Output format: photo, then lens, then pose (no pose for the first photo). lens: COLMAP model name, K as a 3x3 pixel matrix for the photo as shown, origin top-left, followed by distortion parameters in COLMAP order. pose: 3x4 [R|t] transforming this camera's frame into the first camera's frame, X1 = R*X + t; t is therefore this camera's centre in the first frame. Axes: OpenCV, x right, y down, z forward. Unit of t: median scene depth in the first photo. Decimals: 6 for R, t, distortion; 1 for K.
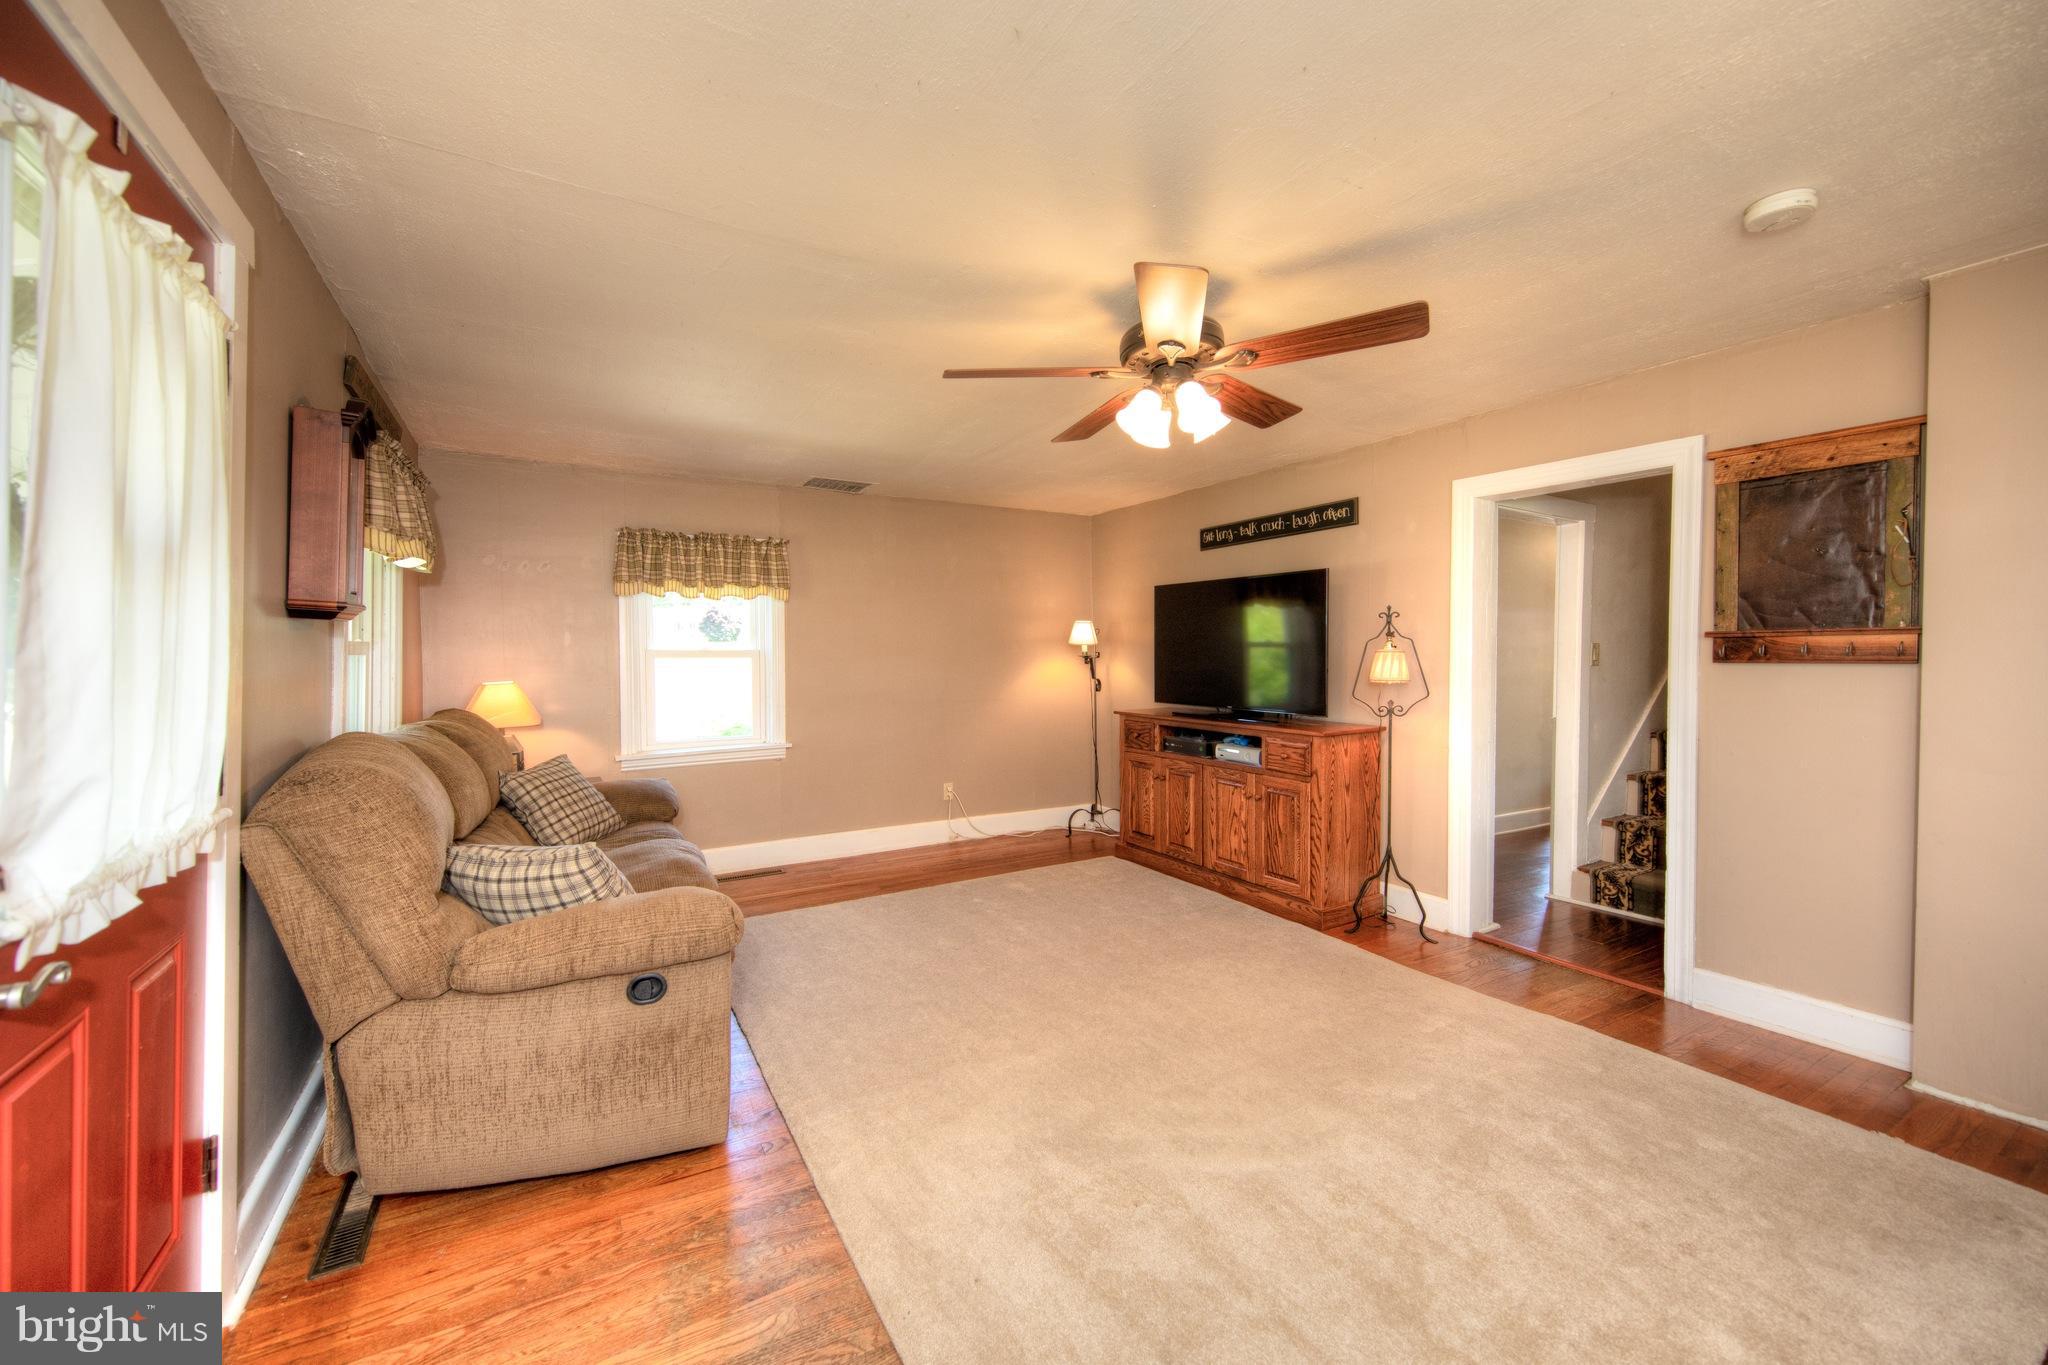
lens RADIAL K [[795.8, 0, 1013.1], [0, 795.8, 675.6], [0, 0, 1]] dist [-0.000985, -0.000406]
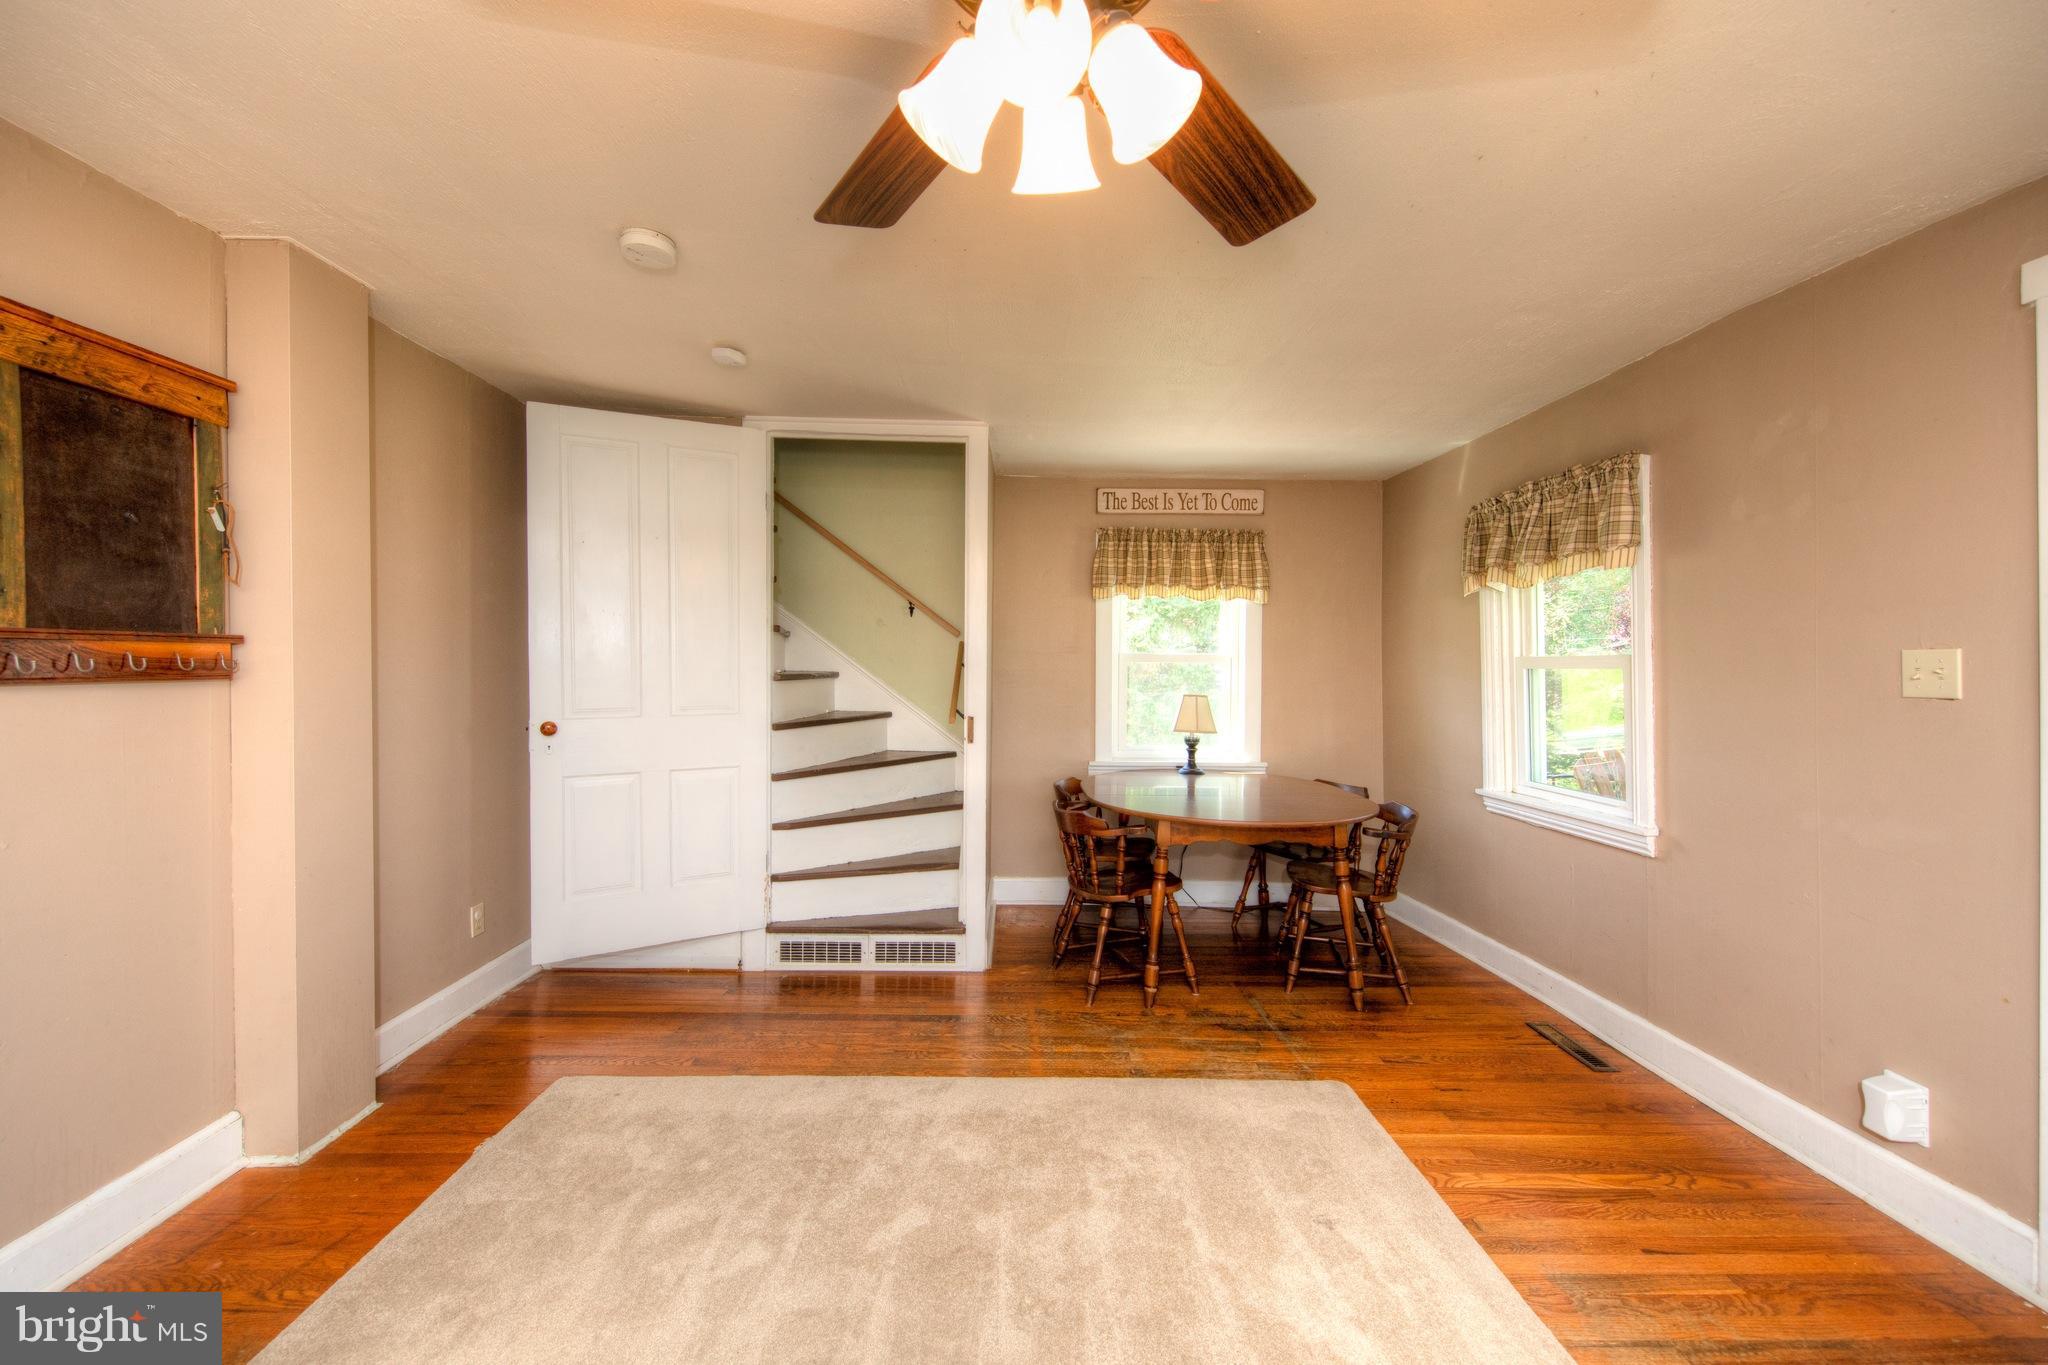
lens RADIAL K [[795.8, 0, 1013.1], [0, 795.8, 675.6], [0, 0, 1]] dist [-0.000985, -0.000406]
pose [[-0.861751, -0.015862, 0.507083, 0.012621], [0.002559, 0.999362, 0.035610, -0.044081], [-0.507324, 0.031984, -0.861161, 1.229274]]
